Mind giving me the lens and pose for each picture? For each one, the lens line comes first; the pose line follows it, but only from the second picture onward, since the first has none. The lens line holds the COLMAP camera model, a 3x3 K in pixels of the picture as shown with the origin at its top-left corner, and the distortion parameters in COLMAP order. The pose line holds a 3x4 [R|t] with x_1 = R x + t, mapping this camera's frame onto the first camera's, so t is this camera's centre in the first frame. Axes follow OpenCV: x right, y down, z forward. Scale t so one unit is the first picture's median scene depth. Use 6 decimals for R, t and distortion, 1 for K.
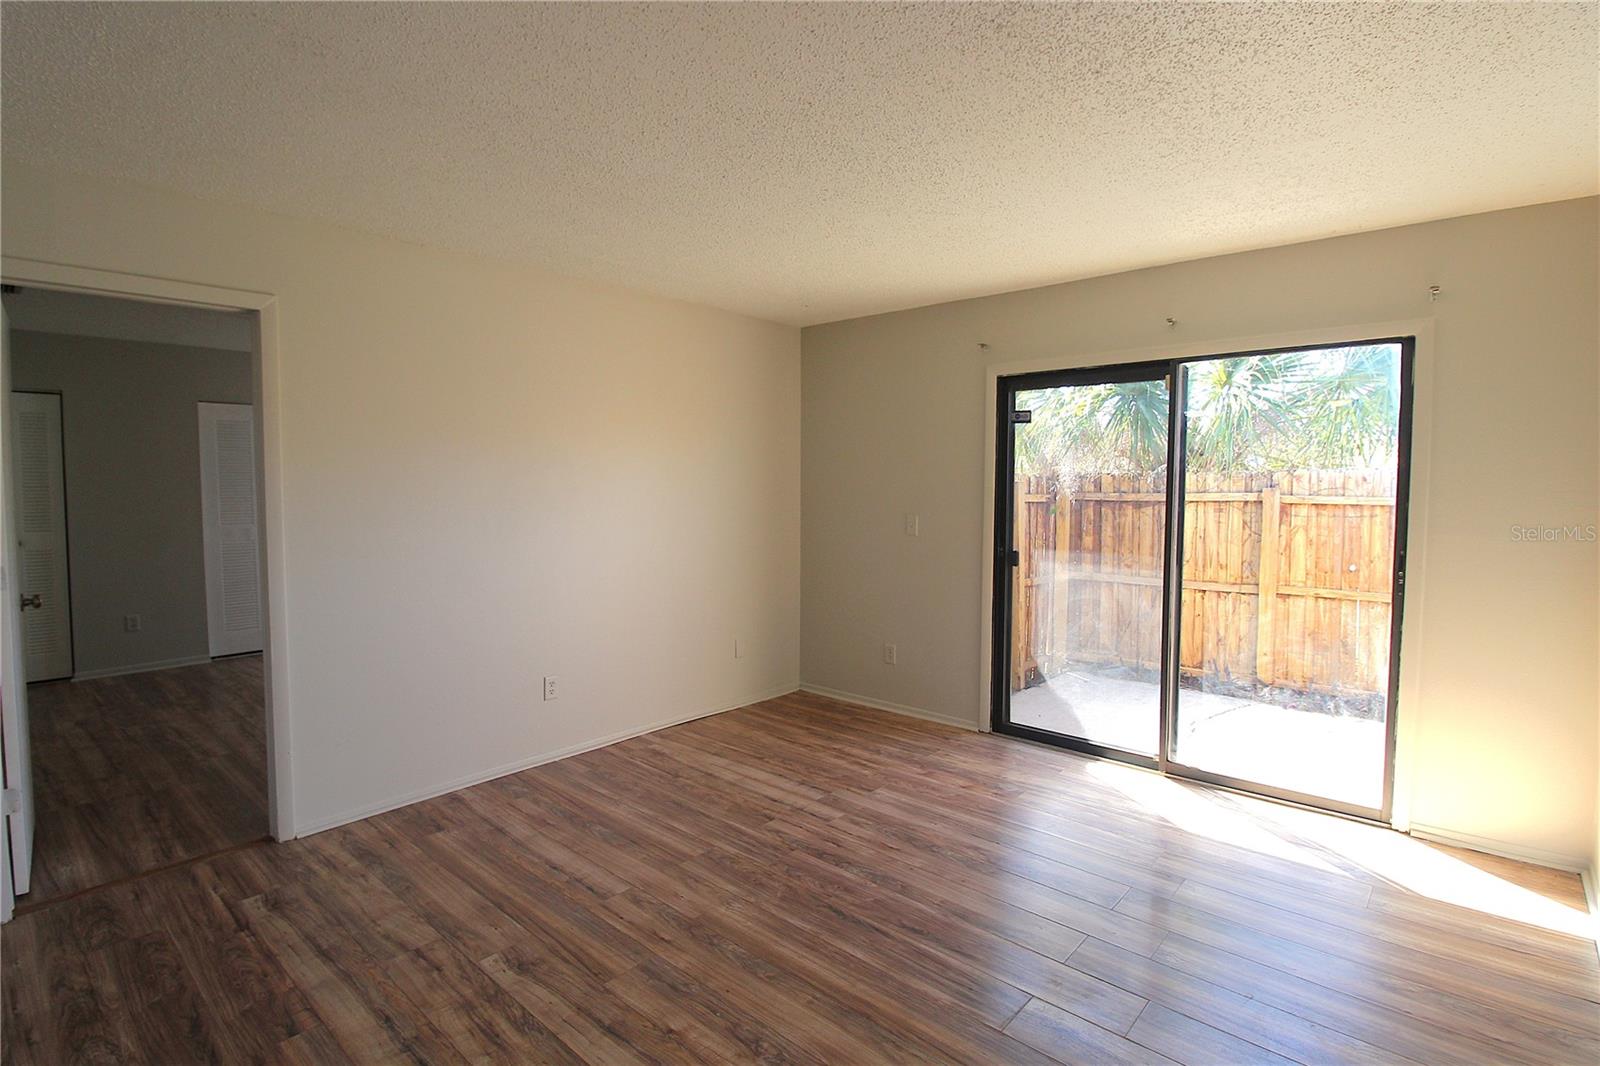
lens RADIAL K [[760.1, 0, 806.2], [0, 760.1, 531.9], [0, 0, 1]] dist [-0.023239, -0.003186]
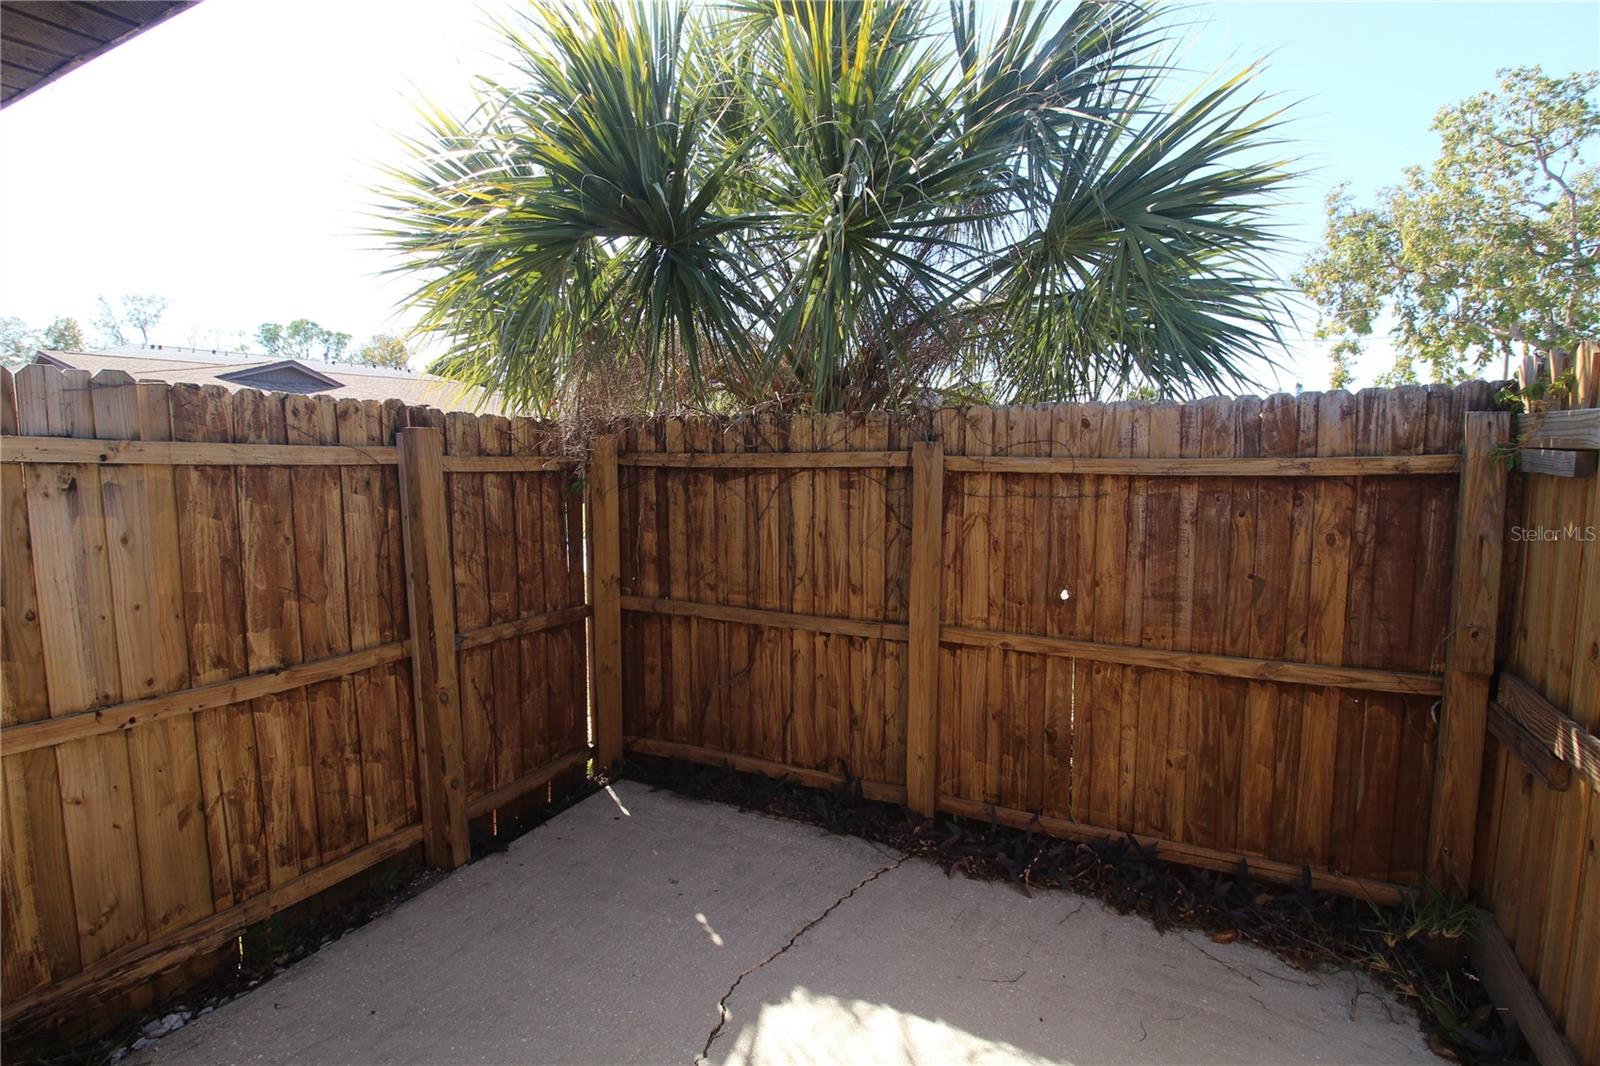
lens RADIAL K [[760.1, 0, 808.0], [0, 760.1, 536.4], [0, 0, 1]] dist [-0.023239, -0.003186]
pose [[0.953946, -0.031901, 0.298278, 0.378695], [0.016471, 0.998399, 0.054103, -0.022927], [-0.299526, -0.046699, 0.952945, 0.520830]]
